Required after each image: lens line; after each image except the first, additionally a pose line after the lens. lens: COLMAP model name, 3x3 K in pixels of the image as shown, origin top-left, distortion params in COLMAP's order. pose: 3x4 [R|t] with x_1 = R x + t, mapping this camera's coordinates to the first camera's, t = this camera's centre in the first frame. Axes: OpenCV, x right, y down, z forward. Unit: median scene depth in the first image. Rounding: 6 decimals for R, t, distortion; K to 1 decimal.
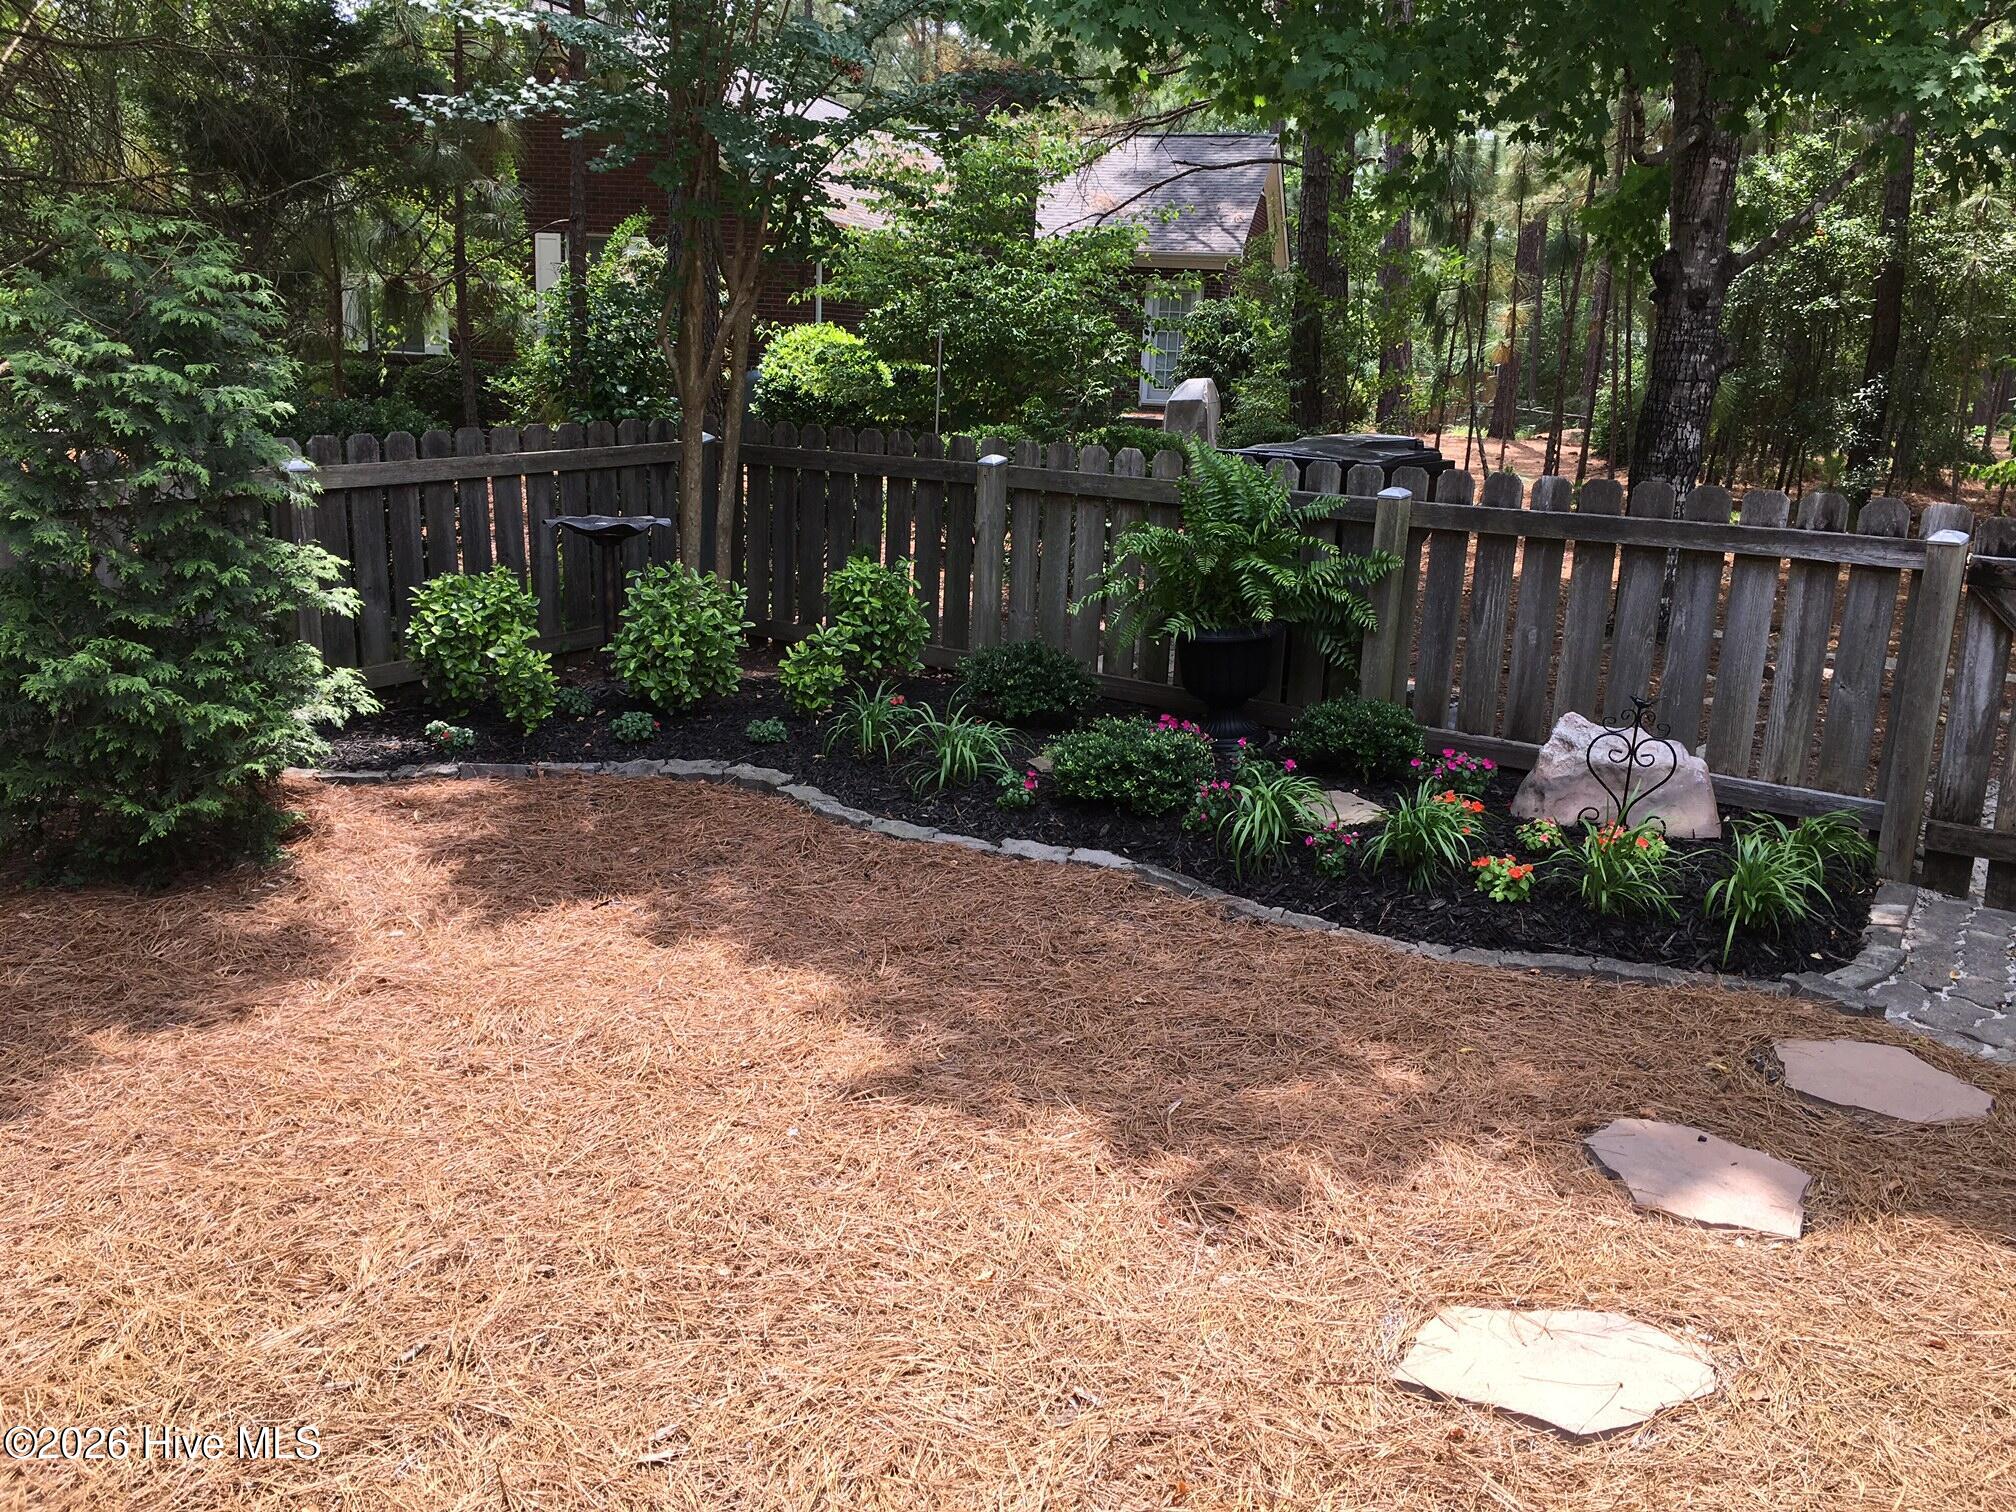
lens RADIAL K [[1670.8, 0, 1010.8], [0, 1670.8, 710.8], [0, 0, 1]] dist [0.037811, -0.099722]
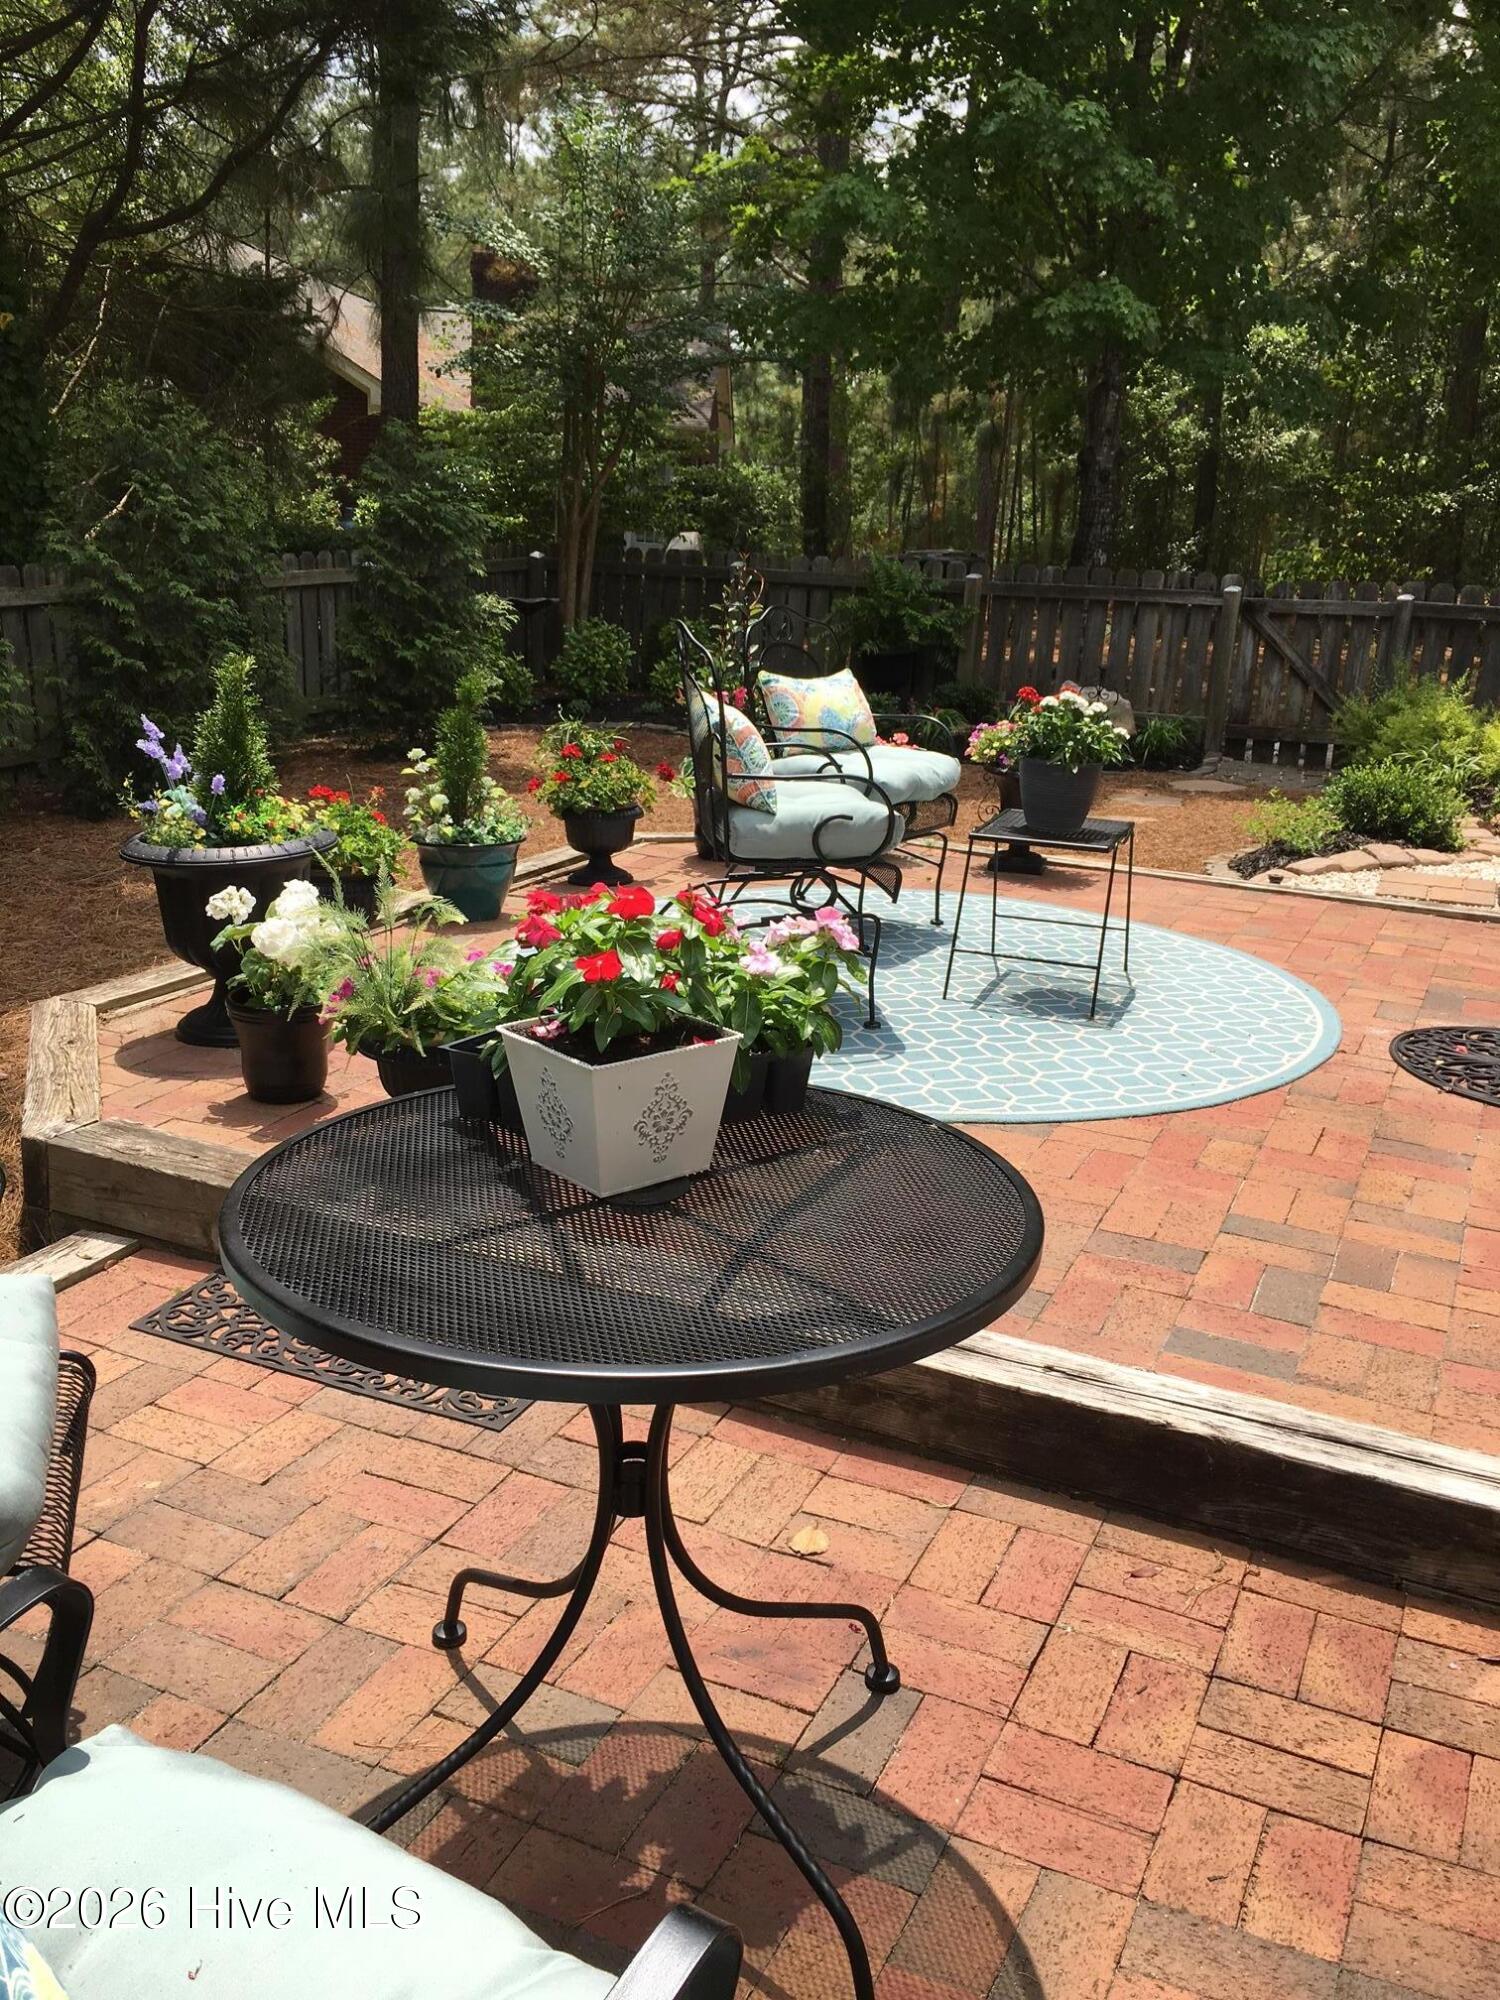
lens RADIAL K [[1657.5, 0, 750.0], [0, 1657.5, 1000.0], [0, 0, 1]] dist [0.037811, -0.099722]
pose [[0.976966, -0.051070, 0.207193, -0.442294], [0.036086, 0.996495, 0.075466, 0.201613], [-0.210321, -0.066250, 0.975385, -0.846157]]
